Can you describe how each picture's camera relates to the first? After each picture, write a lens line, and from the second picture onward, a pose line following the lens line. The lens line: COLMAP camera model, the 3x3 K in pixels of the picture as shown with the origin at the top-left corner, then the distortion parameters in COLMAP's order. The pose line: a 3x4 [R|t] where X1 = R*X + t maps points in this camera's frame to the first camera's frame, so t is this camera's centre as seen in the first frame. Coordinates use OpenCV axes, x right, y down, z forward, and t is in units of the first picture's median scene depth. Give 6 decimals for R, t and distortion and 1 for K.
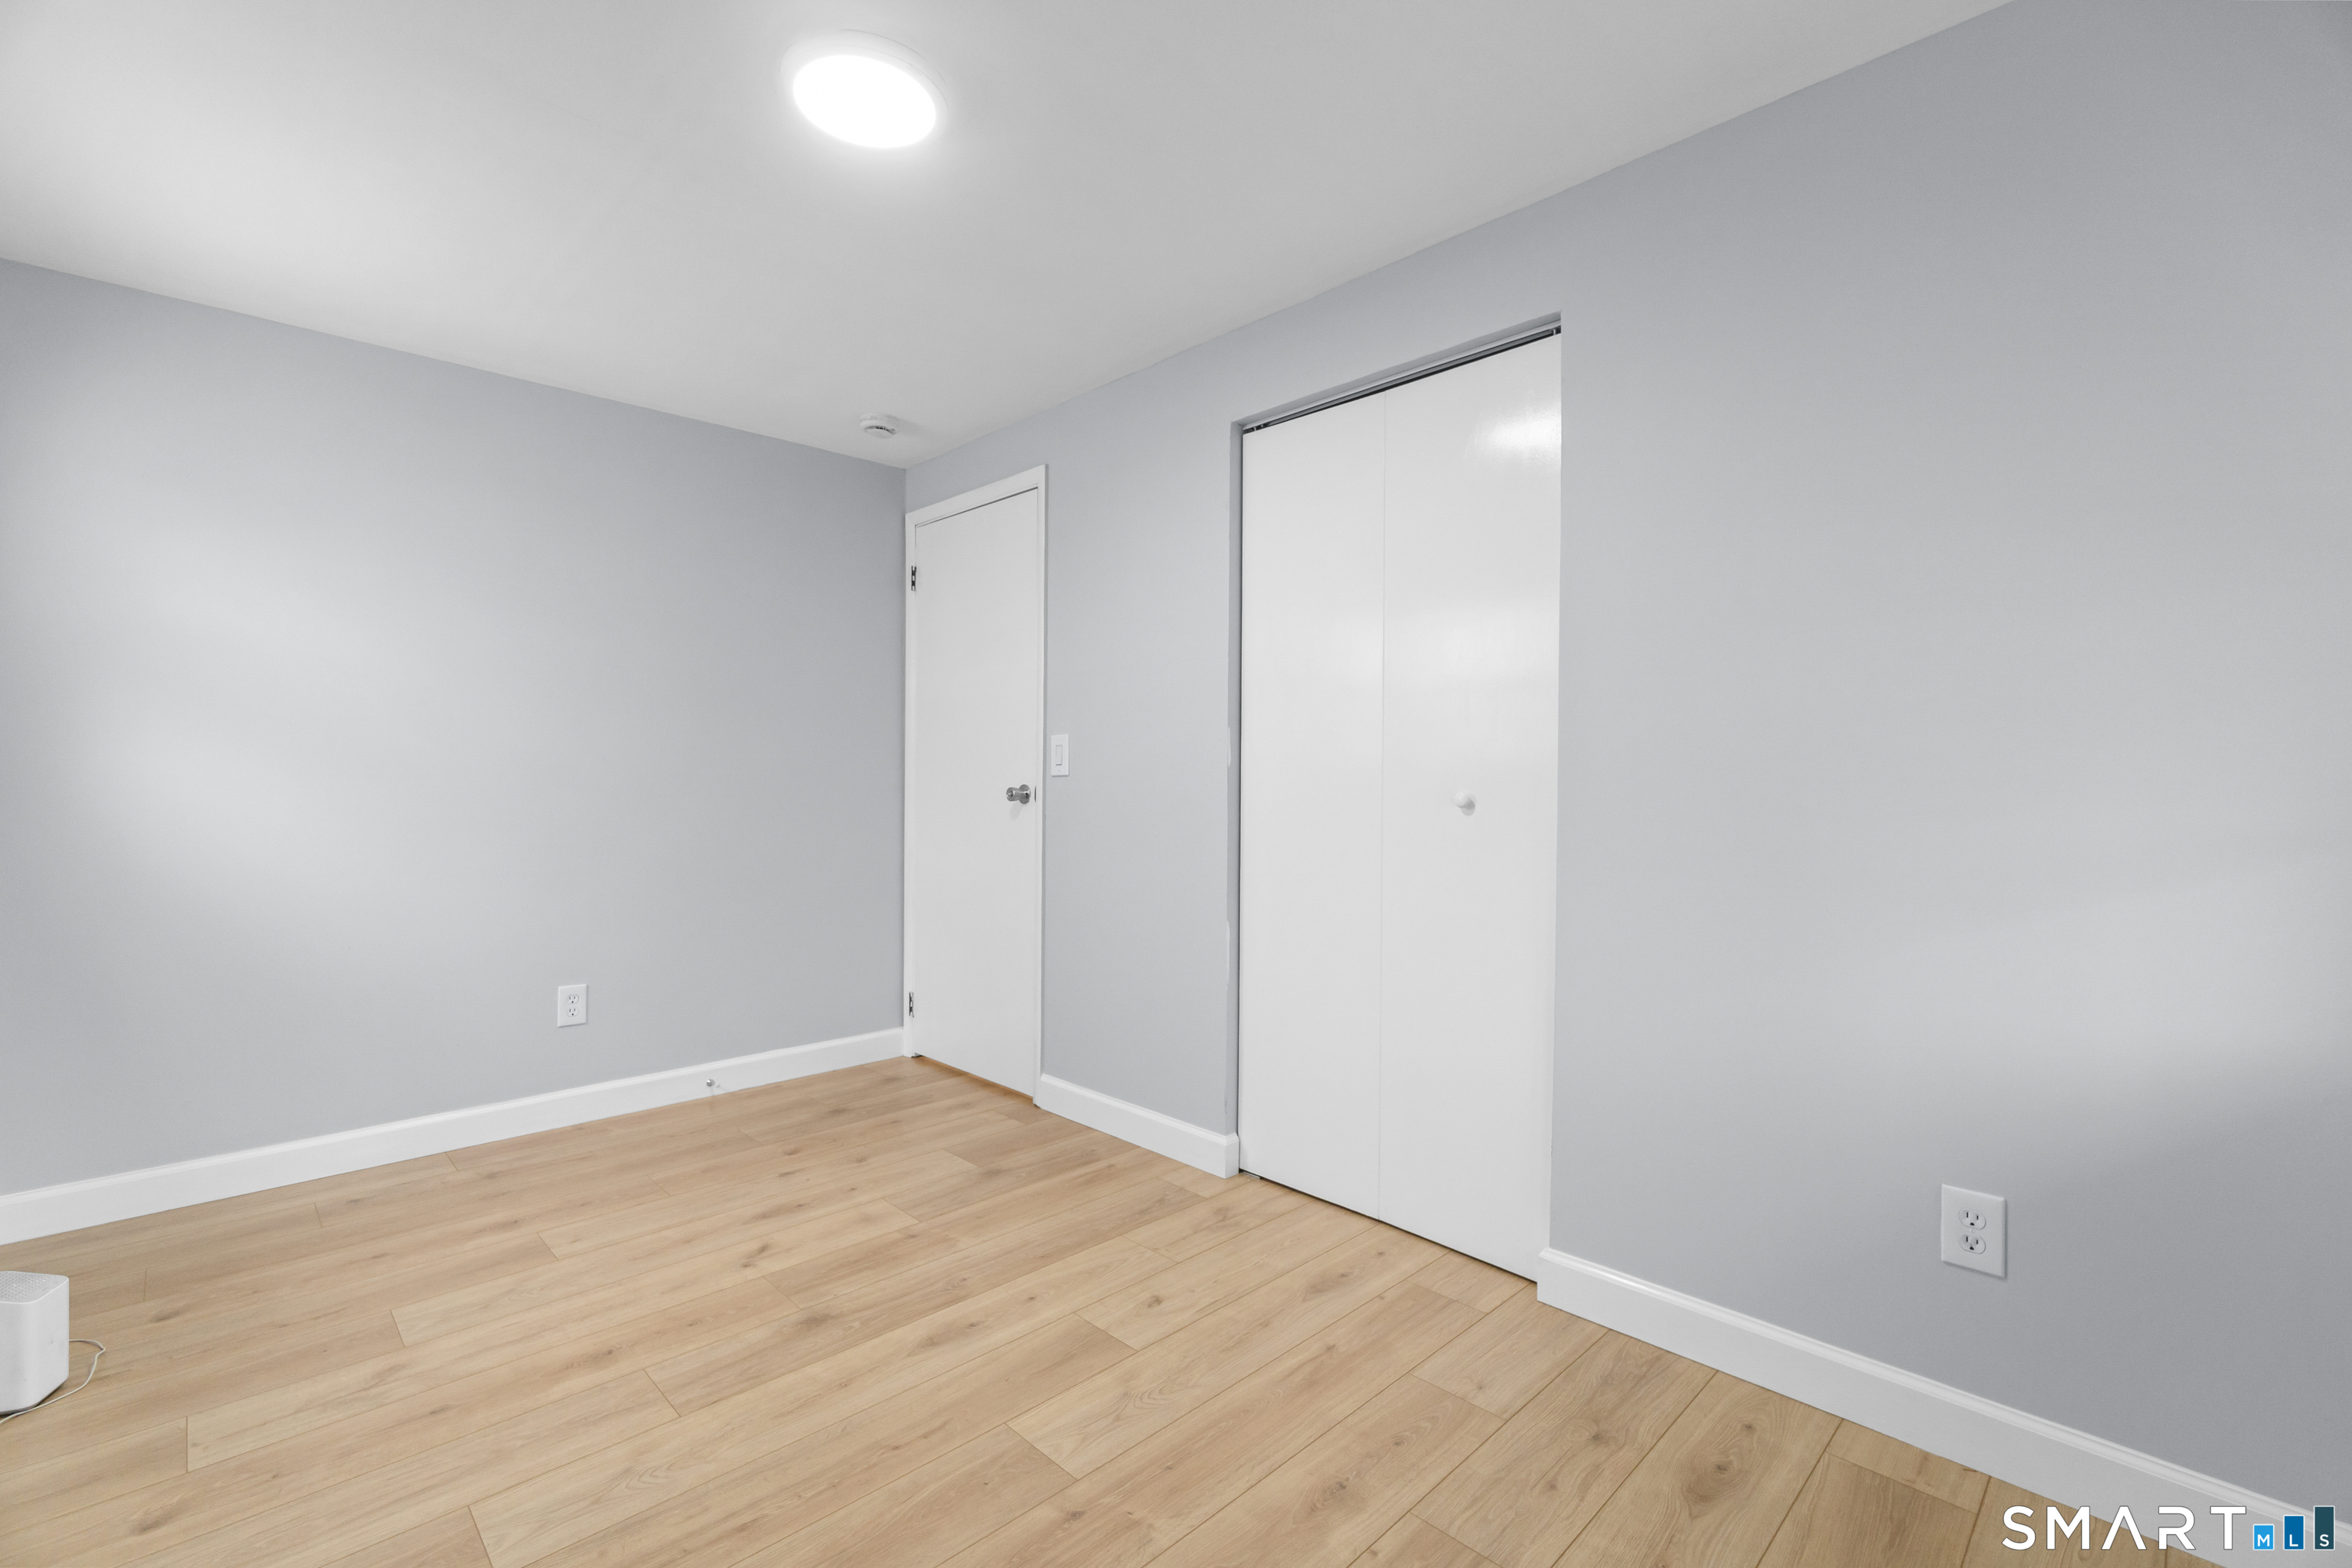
lens RADIAL K [[1031.6, 0, 1155.7], [0, 1031.6, 786.5], [0, 0, 1]] dist [-0.003480, 0.001299]
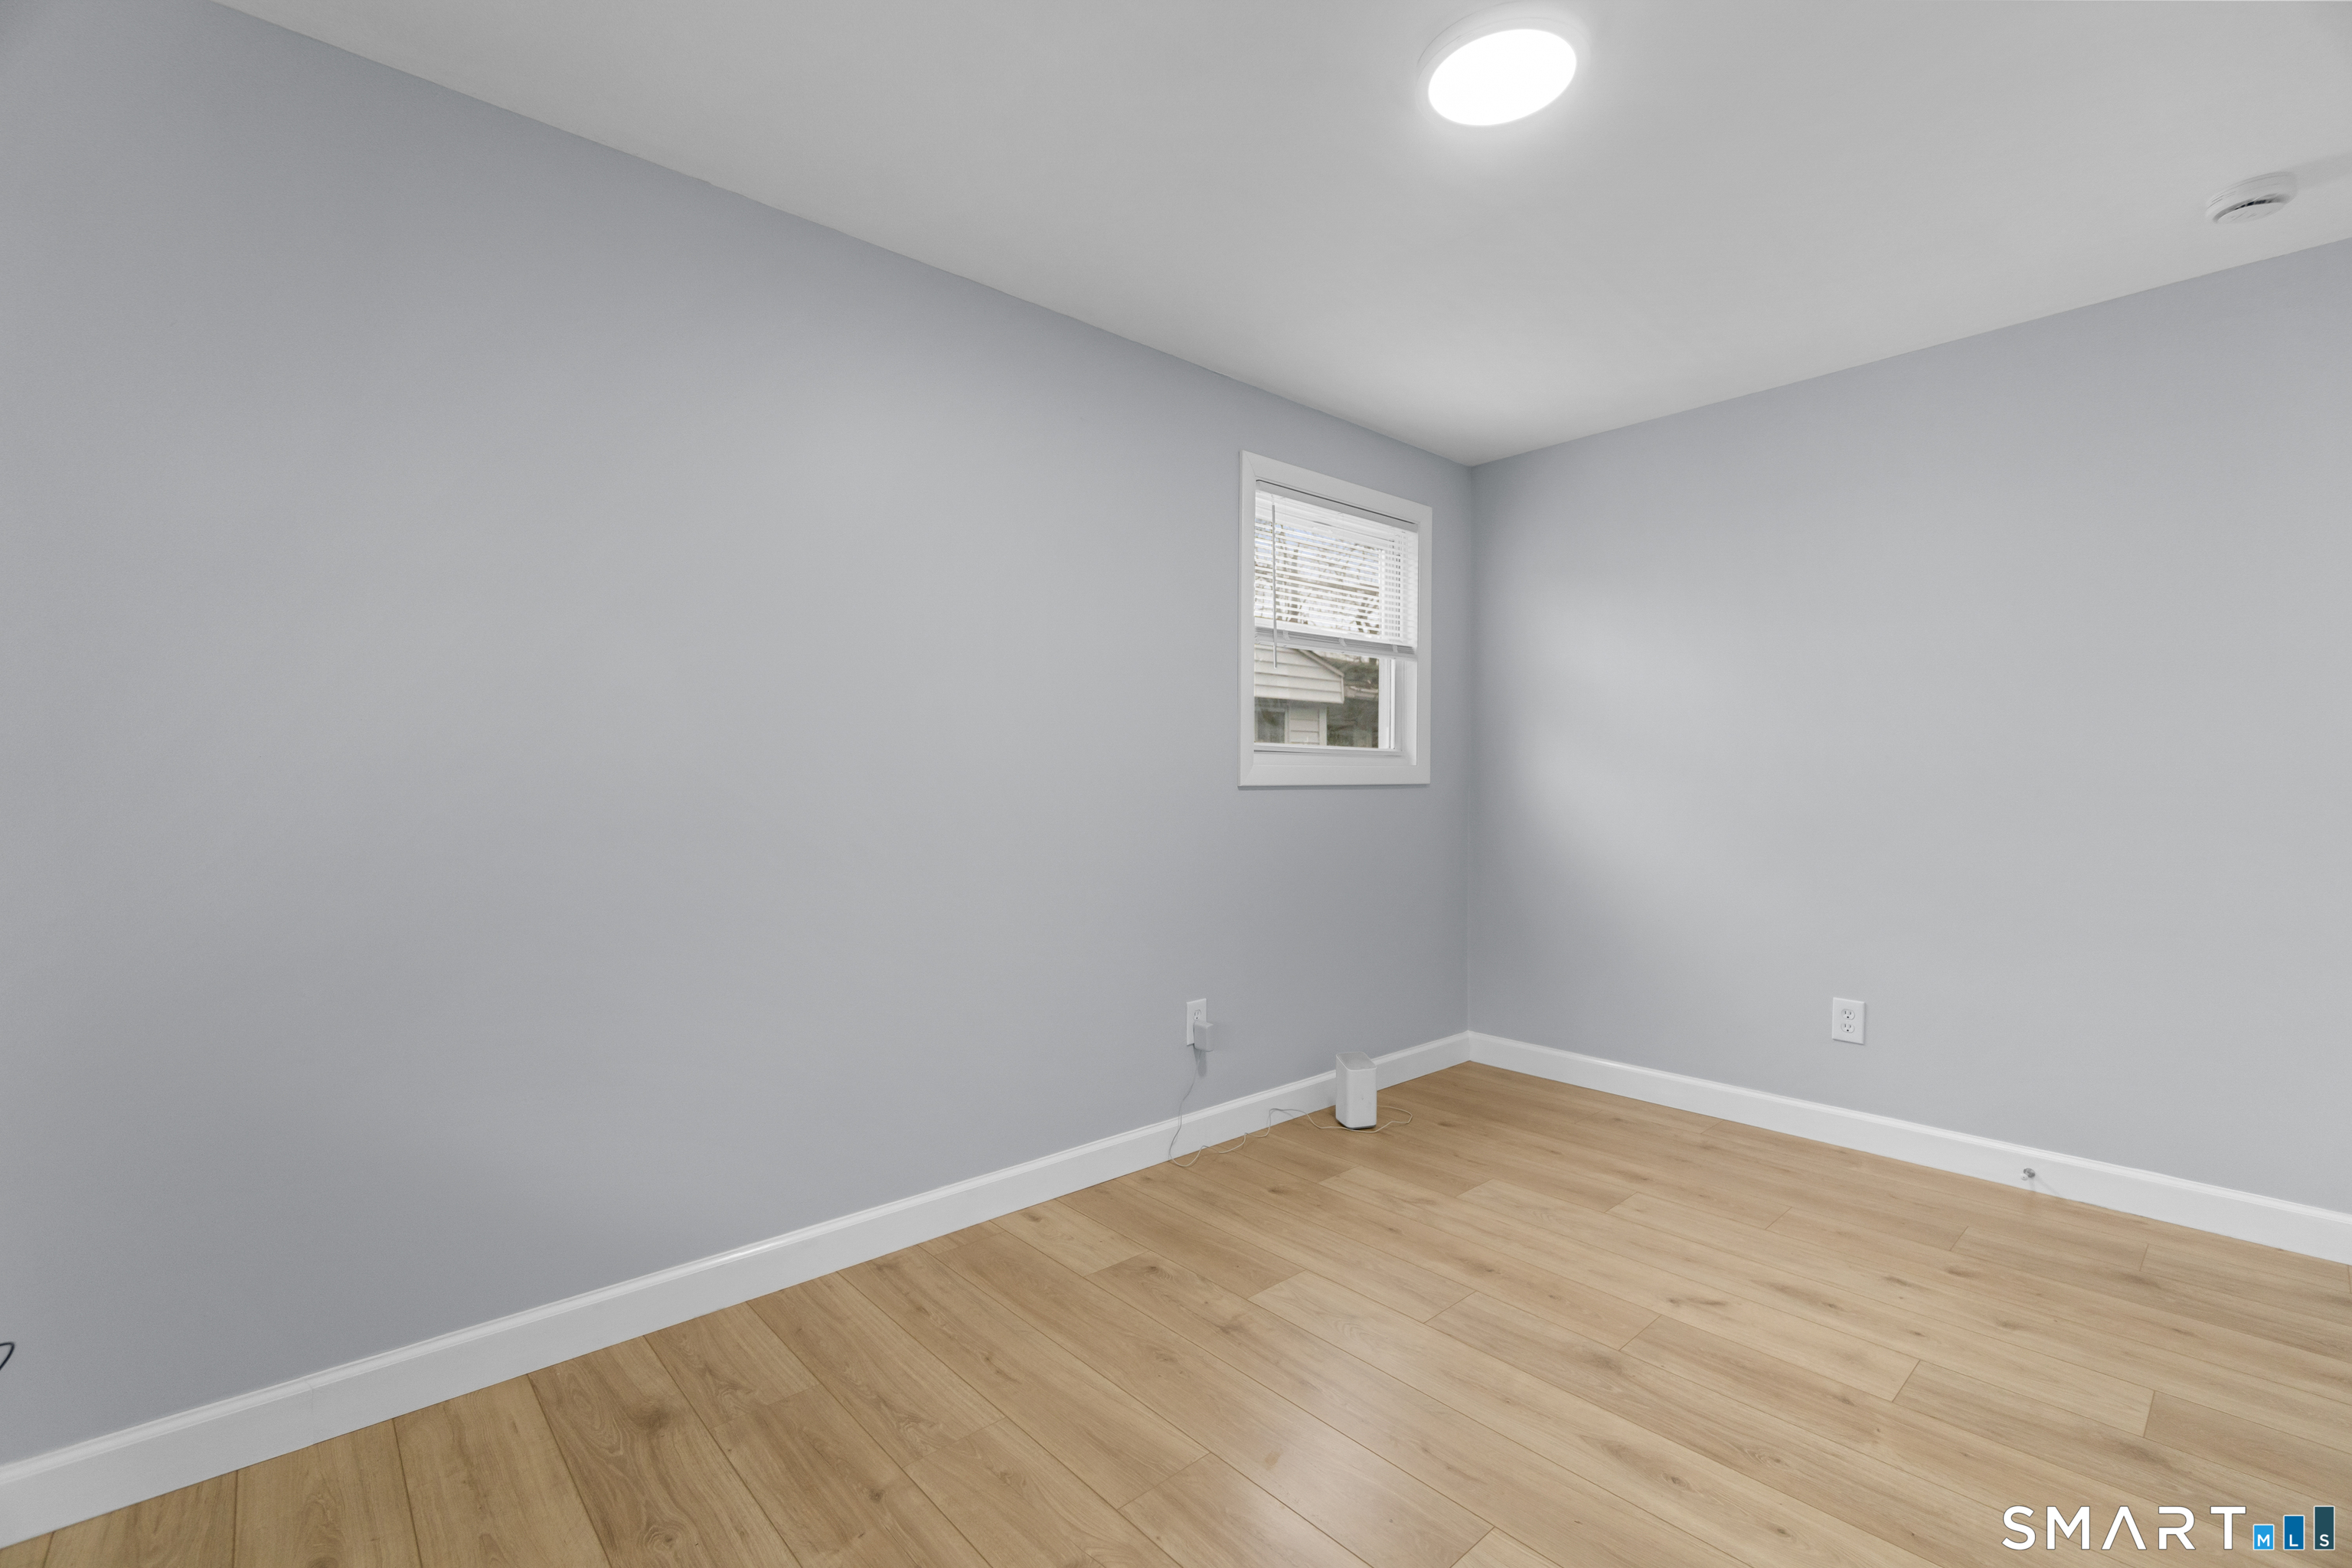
lens RADIAL K [[1031.6, 0, 1167.6], [0, 1031.6, 787.7], [0, 0, 1]] dist [-0.003480, 0.001299]
pose [[-0.051660, 0.005683, -0.998649, 0.511323], [-0.008069, 0.999949, 0.006108, -0.000573], [0.998632, 0.008374, -0.051612, 0.544406]]
